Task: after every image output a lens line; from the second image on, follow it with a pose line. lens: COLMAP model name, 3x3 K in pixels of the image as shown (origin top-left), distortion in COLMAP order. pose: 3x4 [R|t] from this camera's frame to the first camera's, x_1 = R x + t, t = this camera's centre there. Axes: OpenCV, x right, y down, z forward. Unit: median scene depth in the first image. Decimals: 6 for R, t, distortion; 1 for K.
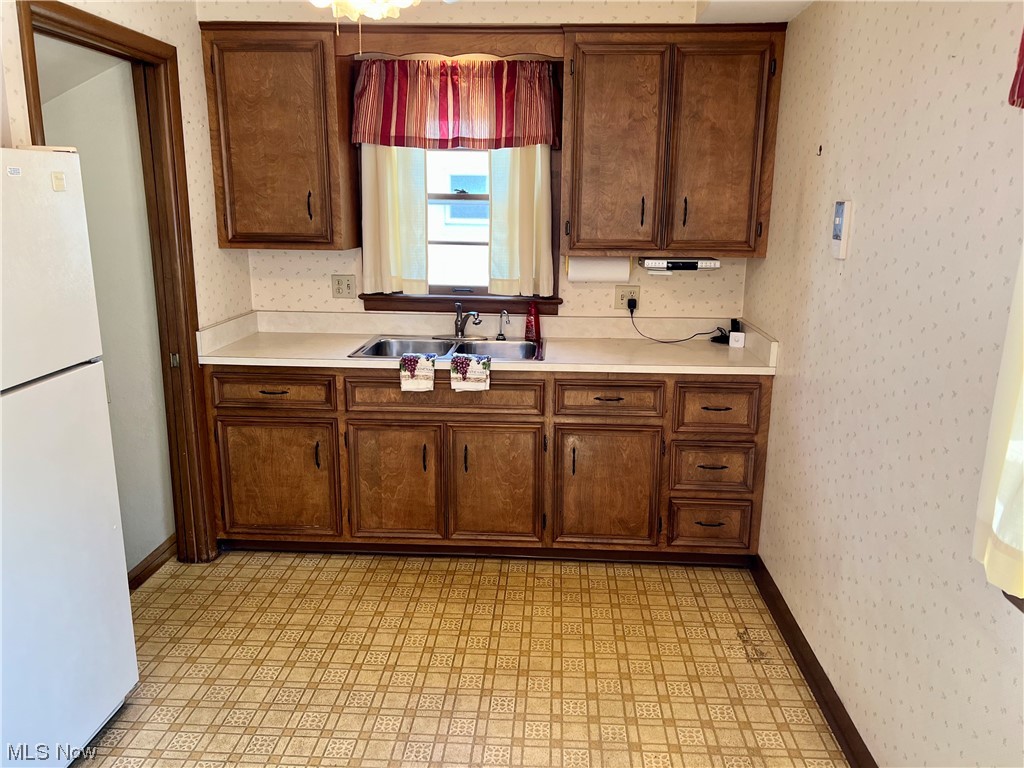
lens RADIAL K [[776.6, 0, 512.0], [0, 776.6, 384.0], [0, 0, 1]] dist [0.021345, -0.003875]
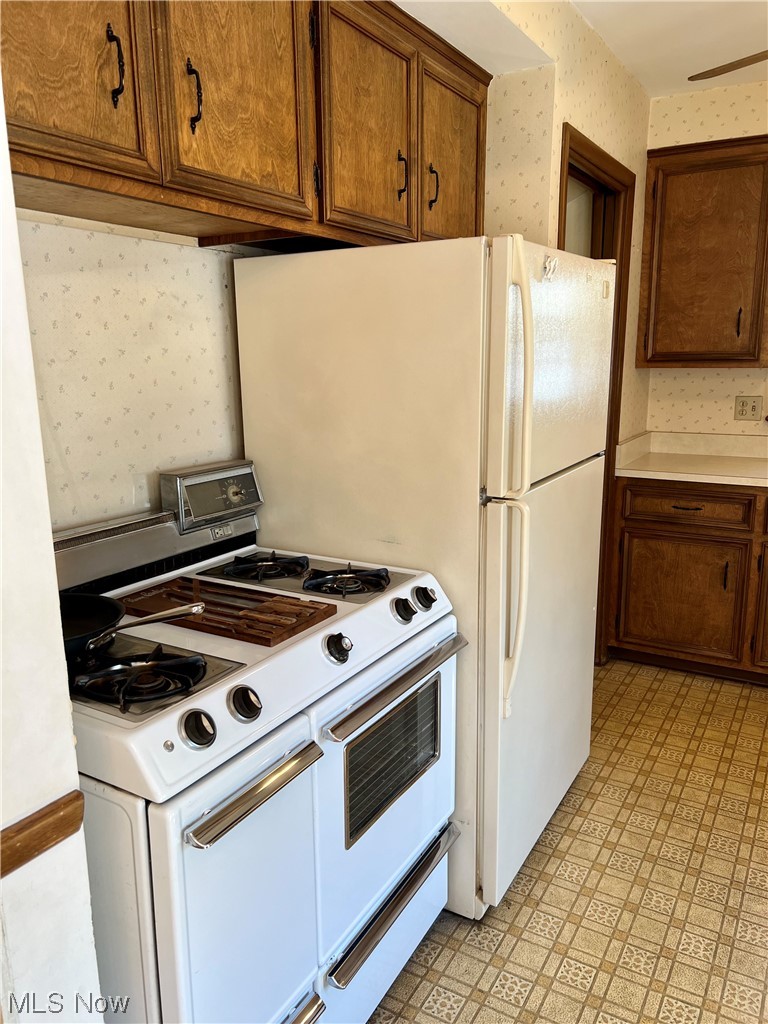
lens RADIAL K [[776.6, 0, 384.9], [0, 776.6, 519.1], [0, 0, 1]] dist [0.021345, -0.003875]
pose [[0.889387, 0.078094, -0.450435, -0.195565], [-0.085282, 0.996347, 0.004350, 0.052893], [0.449130, 0.034545, 0.892798, -0.074039]]
